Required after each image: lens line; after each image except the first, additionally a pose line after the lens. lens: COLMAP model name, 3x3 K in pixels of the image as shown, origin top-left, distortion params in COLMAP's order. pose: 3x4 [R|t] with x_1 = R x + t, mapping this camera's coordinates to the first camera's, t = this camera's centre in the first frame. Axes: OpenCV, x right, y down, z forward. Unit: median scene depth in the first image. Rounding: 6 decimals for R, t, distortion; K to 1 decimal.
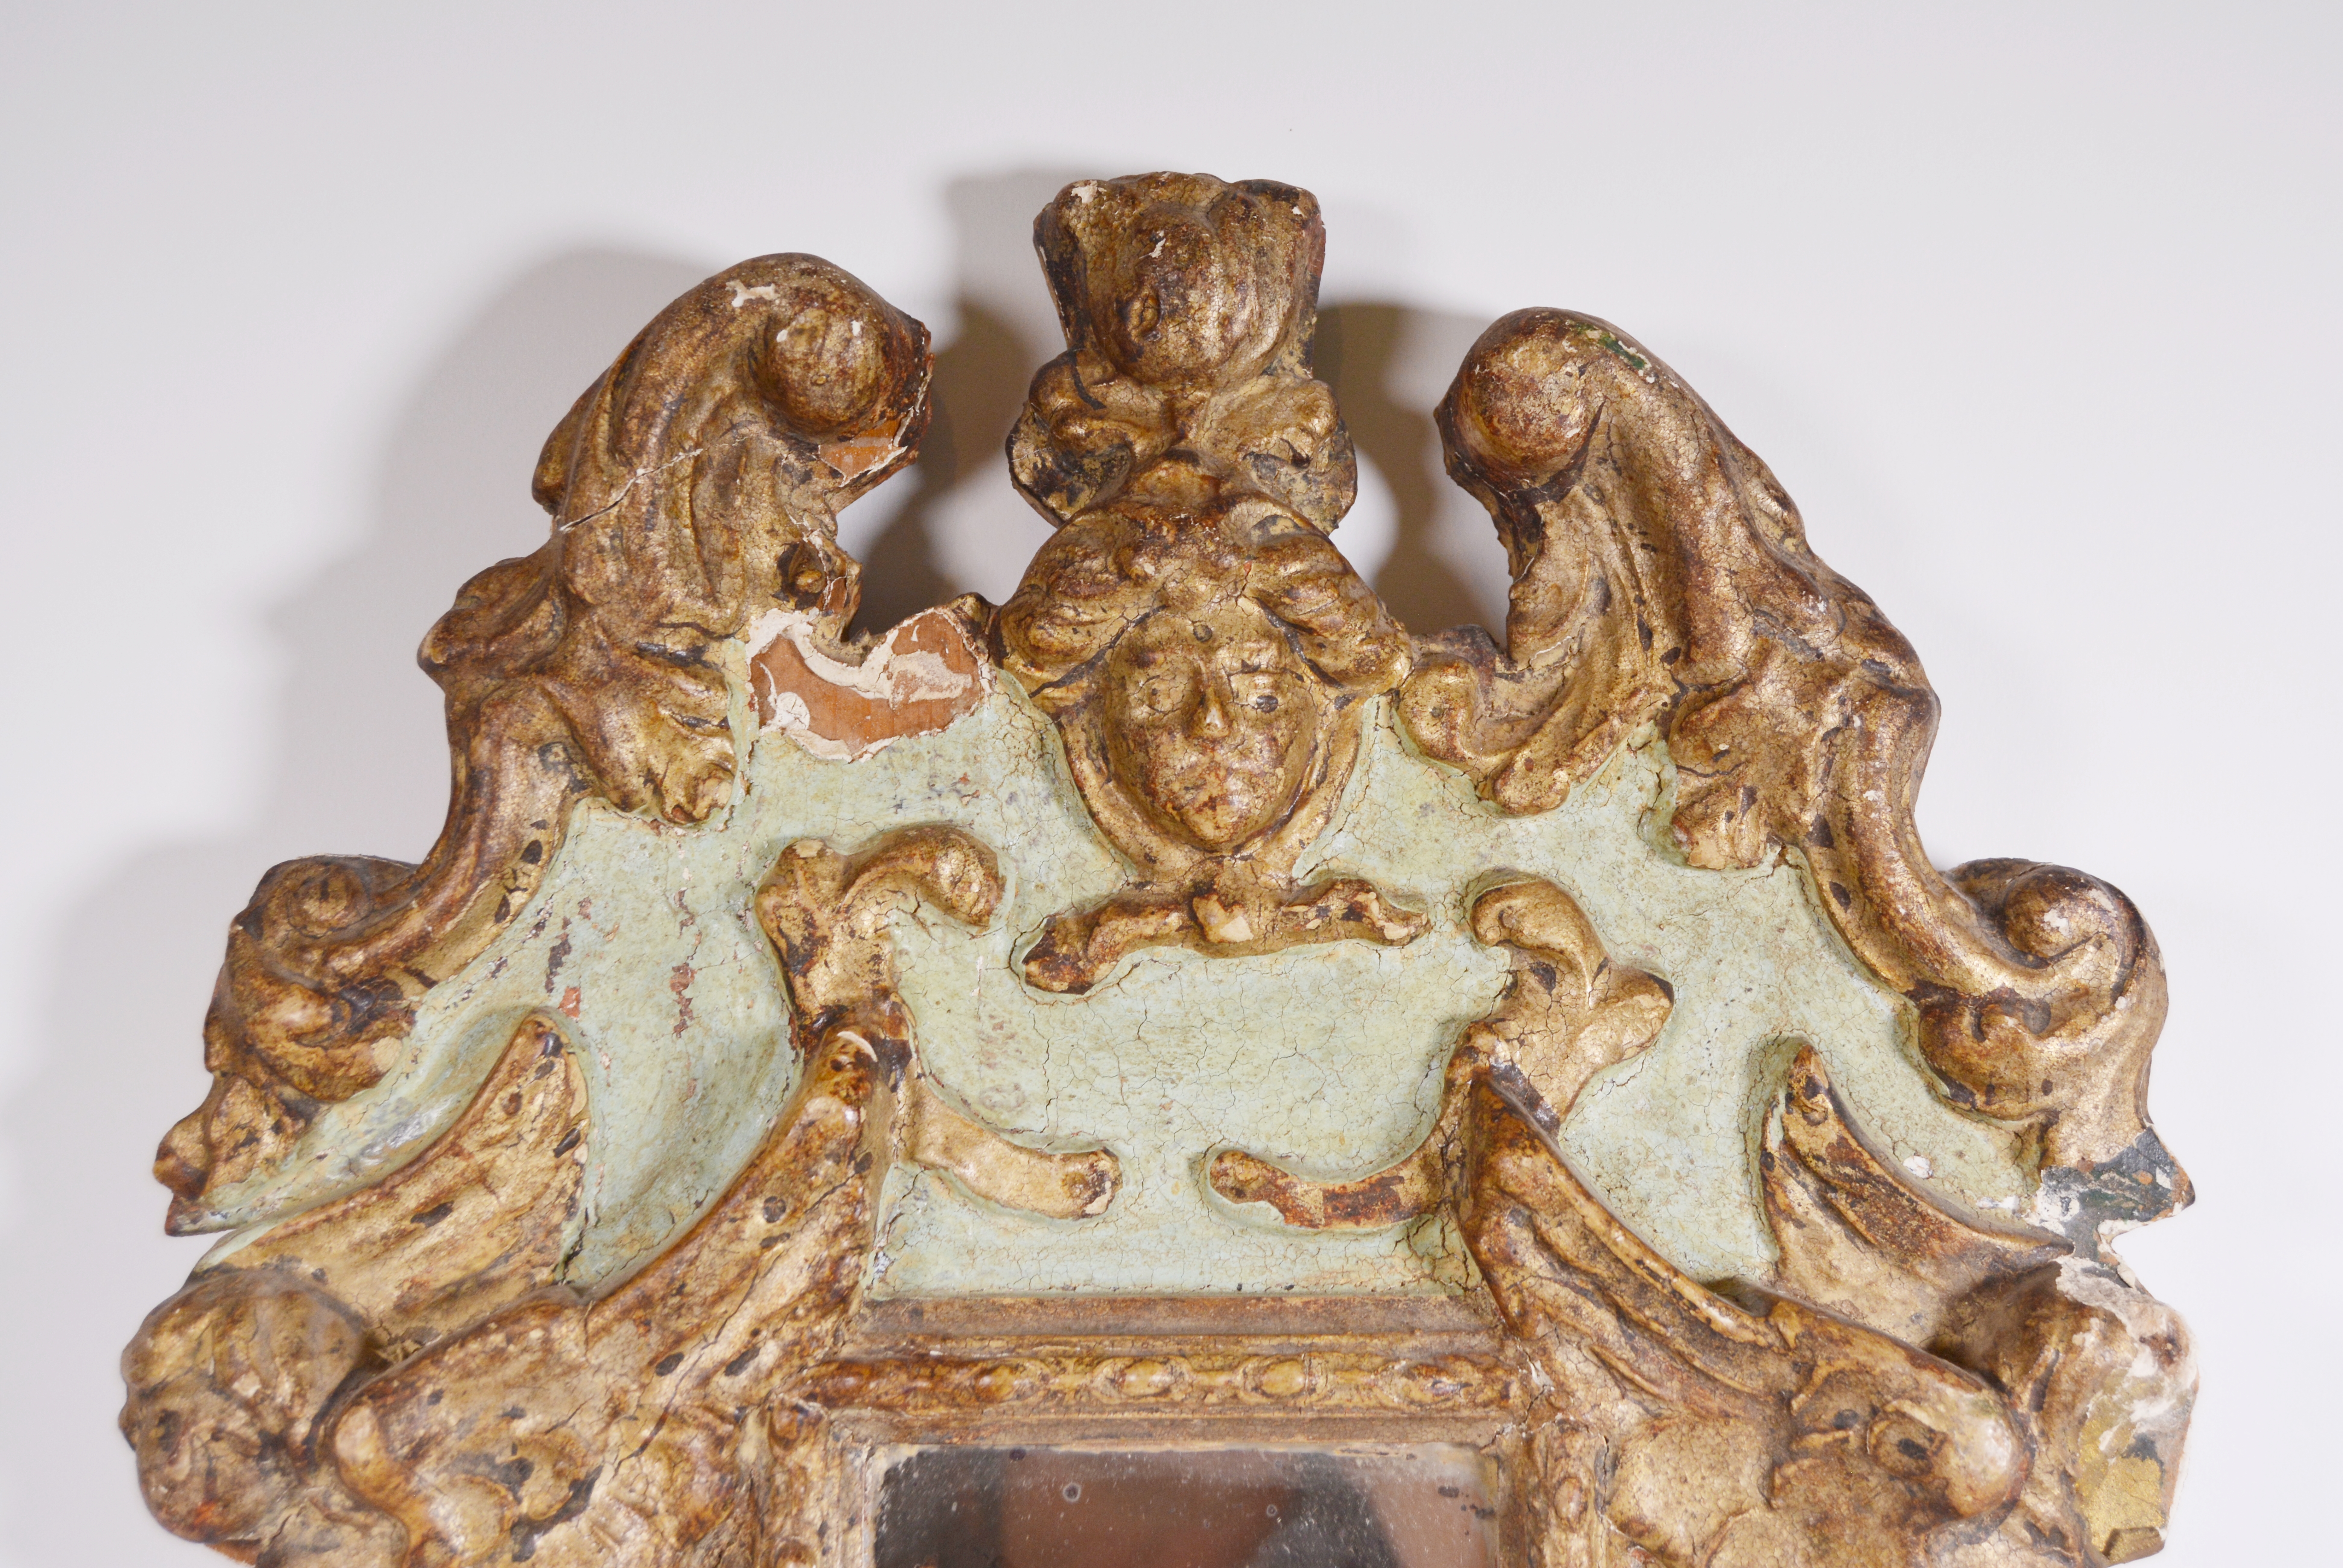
lens RADIAL K [[3107.1, 0, 1171.5], [0, 3107.1, 784.0], [0, 0, 1]] dist [-0.038877, -0.033188]
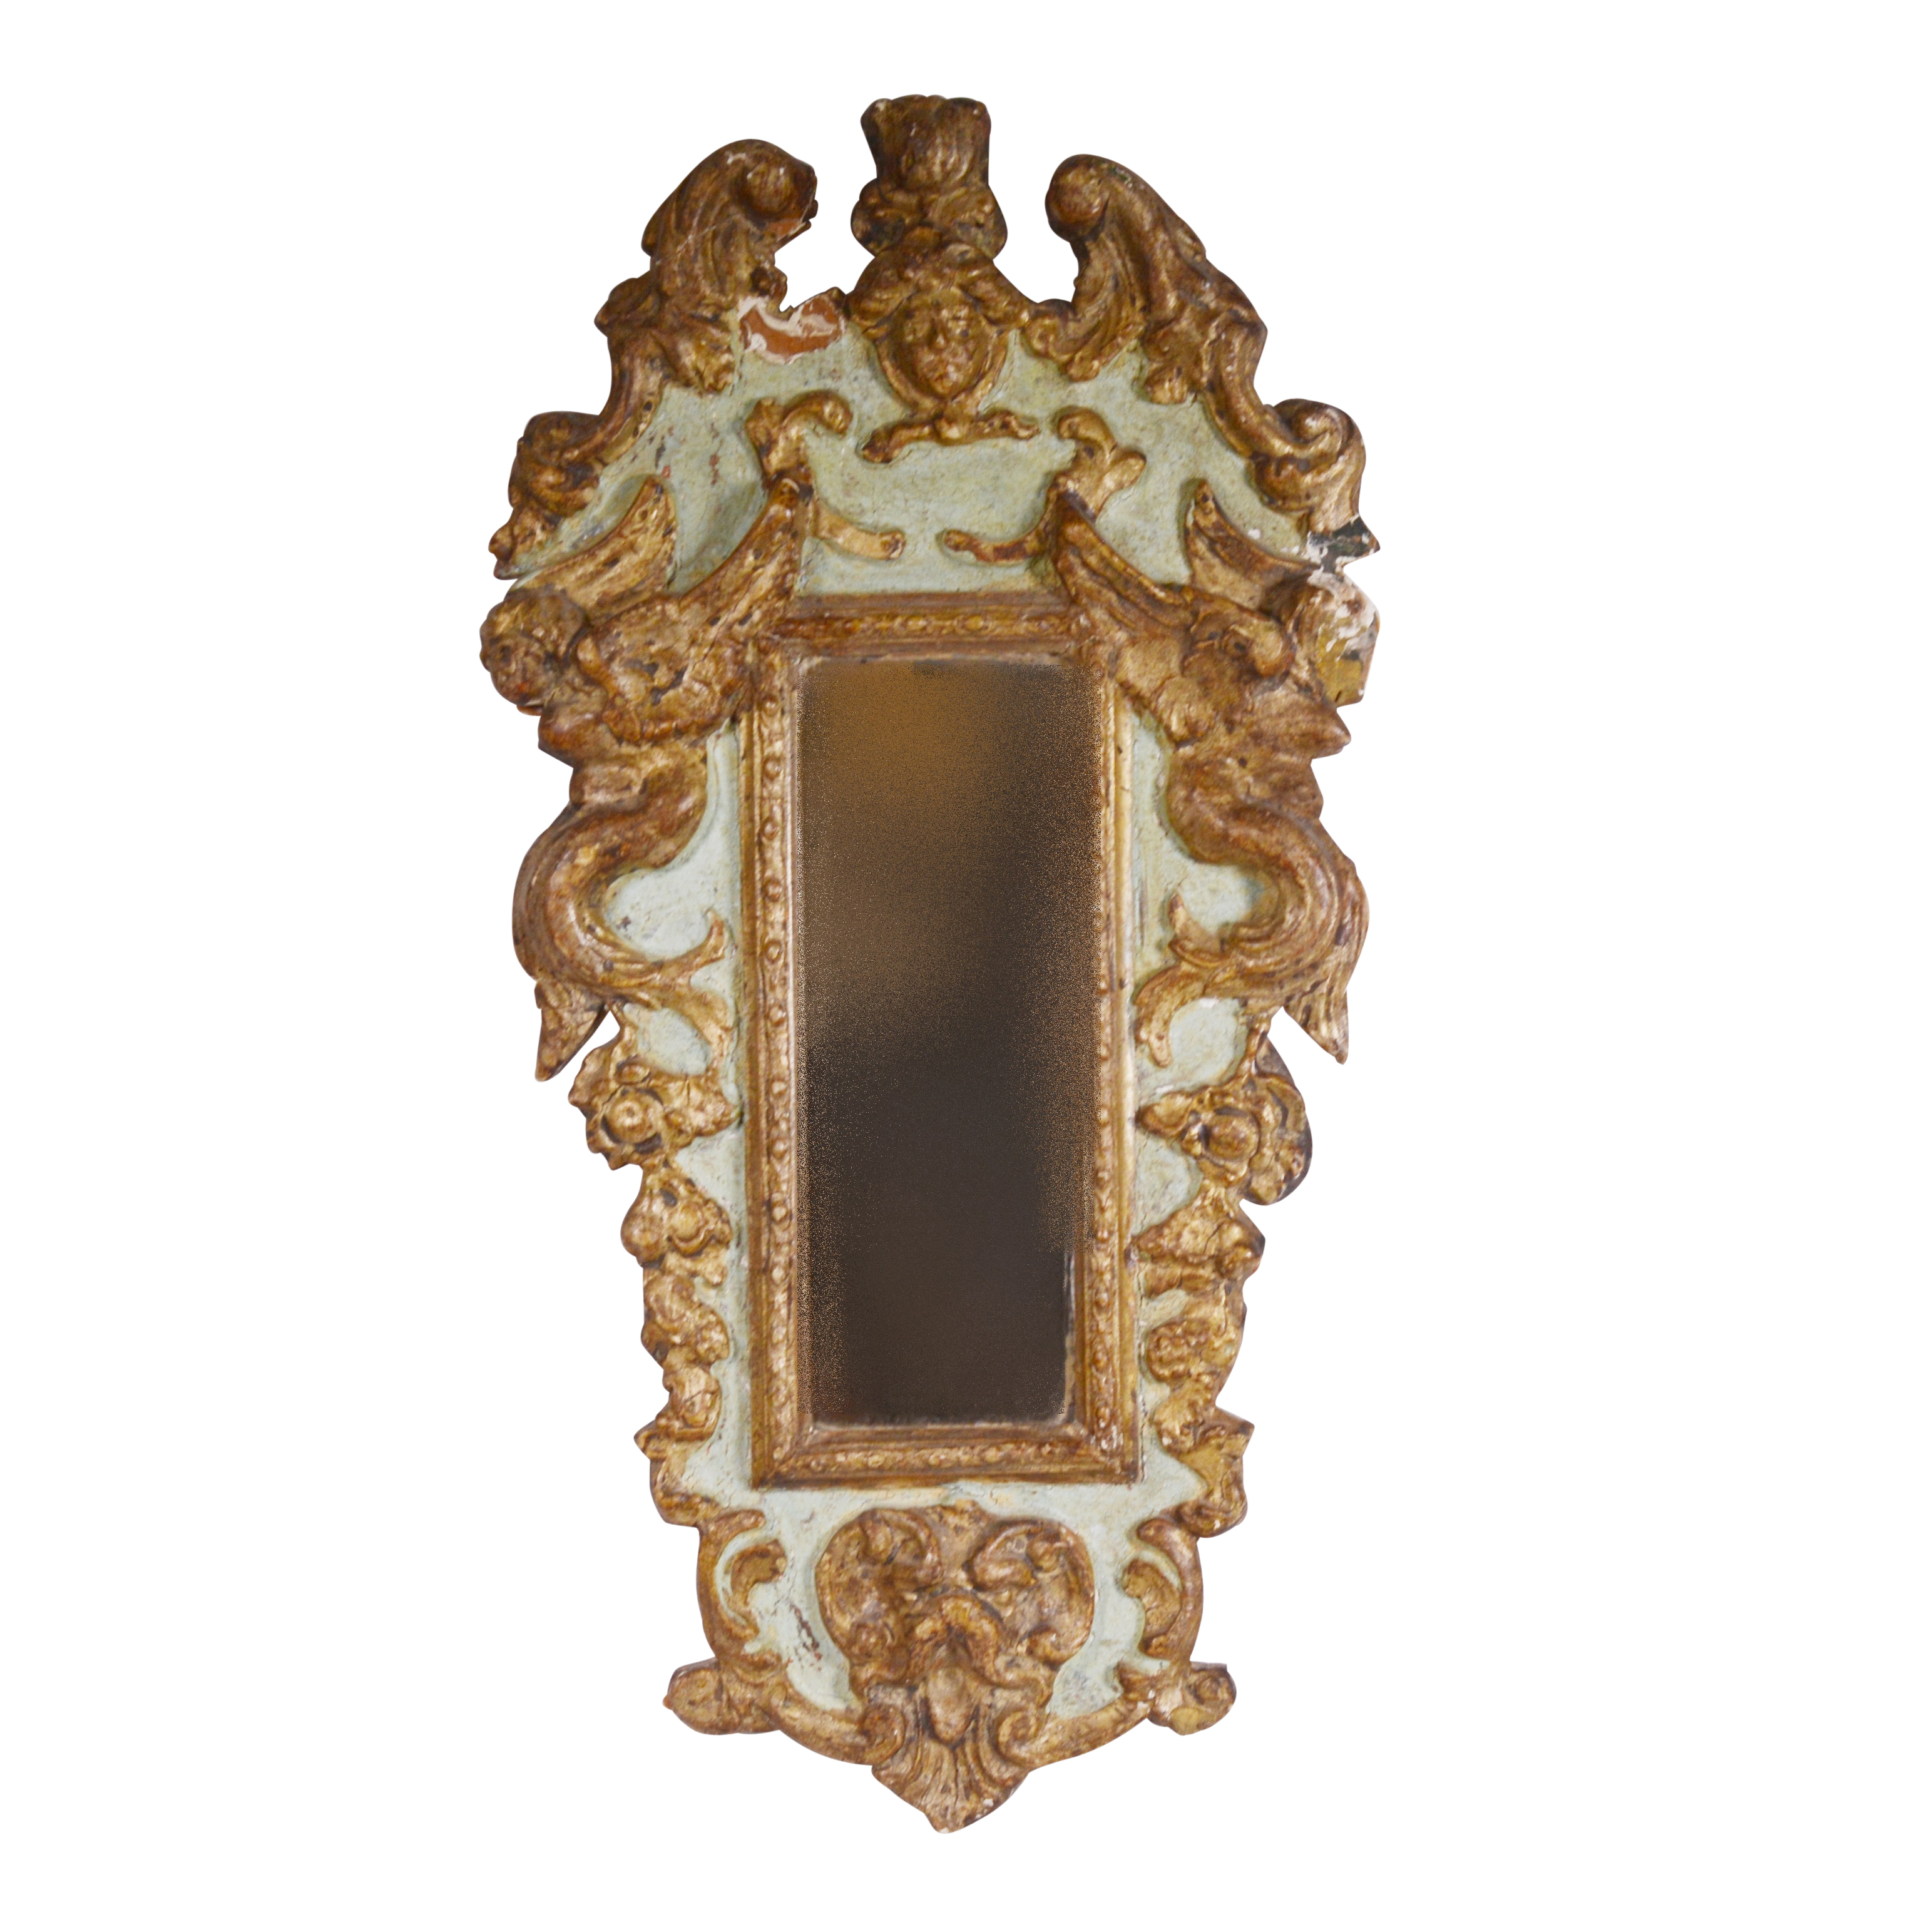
lens RADIAL K [[2958.5, 0, 1000.5], [0, 2958.5, 972.4], [0, 0, 1]] dist [-0.089596, 0.067019]
pose [[0.999252, -0.013263, -0.036320, 0.130049], [0.018728, 0.987813, 0.154514, 0.104498], [0.033828, -0.155079, 0.987323, -1.220875]]
